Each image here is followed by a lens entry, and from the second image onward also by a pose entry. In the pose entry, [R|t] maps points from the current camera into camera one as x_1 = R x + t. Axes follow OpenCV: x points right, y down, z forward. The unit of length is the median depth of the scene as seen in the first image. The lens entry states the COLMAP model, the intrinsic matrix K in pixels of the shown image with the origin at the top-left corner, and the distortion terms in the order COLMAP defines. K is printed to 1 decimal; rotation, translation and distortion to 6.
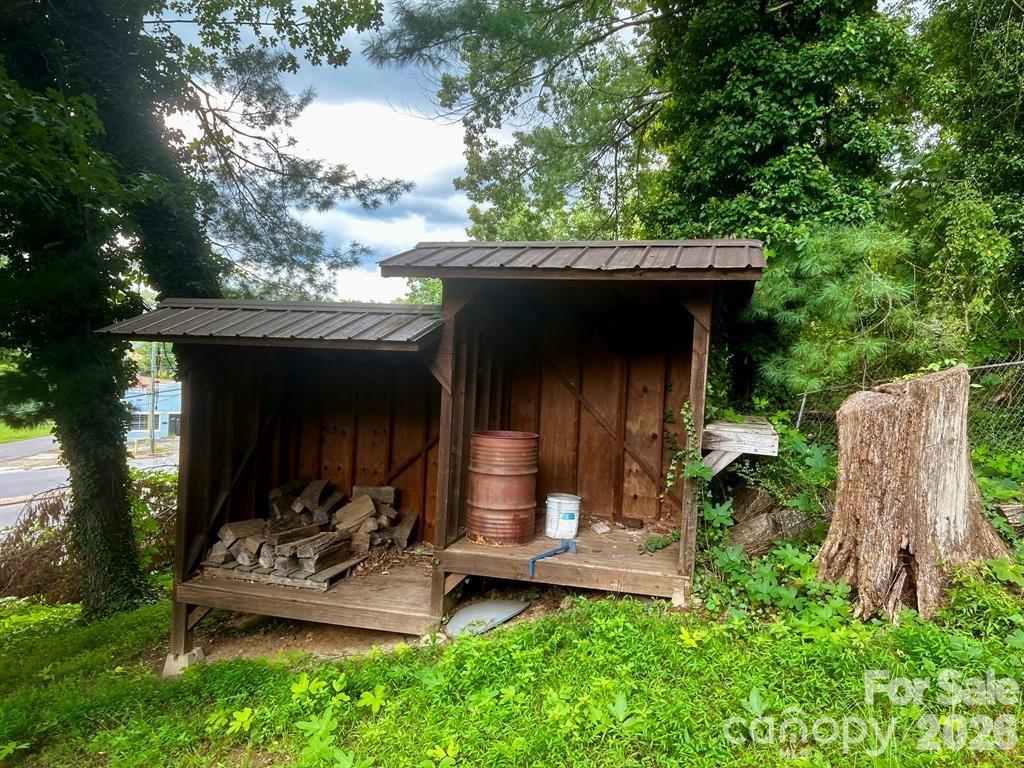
lens RADIAL K [[782.0, 0, 512.0], [0, 782.0, 384.0], [0, 0, 1]] dist [0.054058, -0.000636]
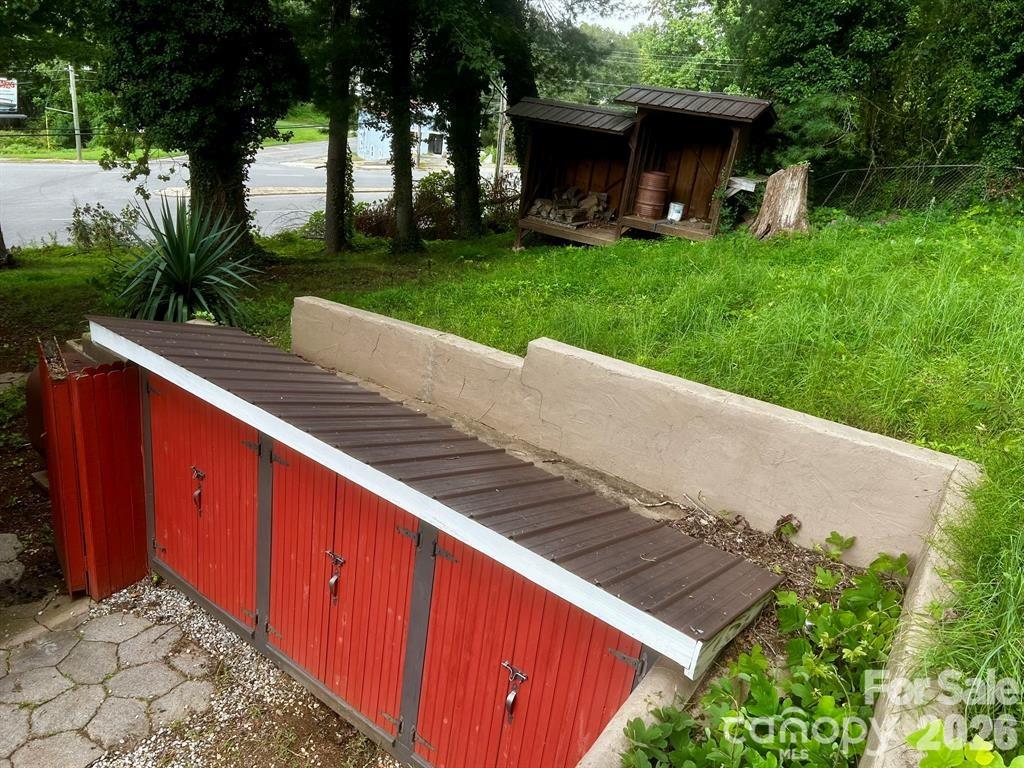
lens RADIAL K [[755.3, 0, 512.0], [0, 755.3, 384.0], [0, 0, 1]] dist [-0.000168, -0.002318]
pose [[0.954806, 0.176759, -0.238960, 0.225216], [-0.089341, 0.937451, 0.336457, -0.065439], [0.283485, -0.299902, 0.910876, -1.348033]]
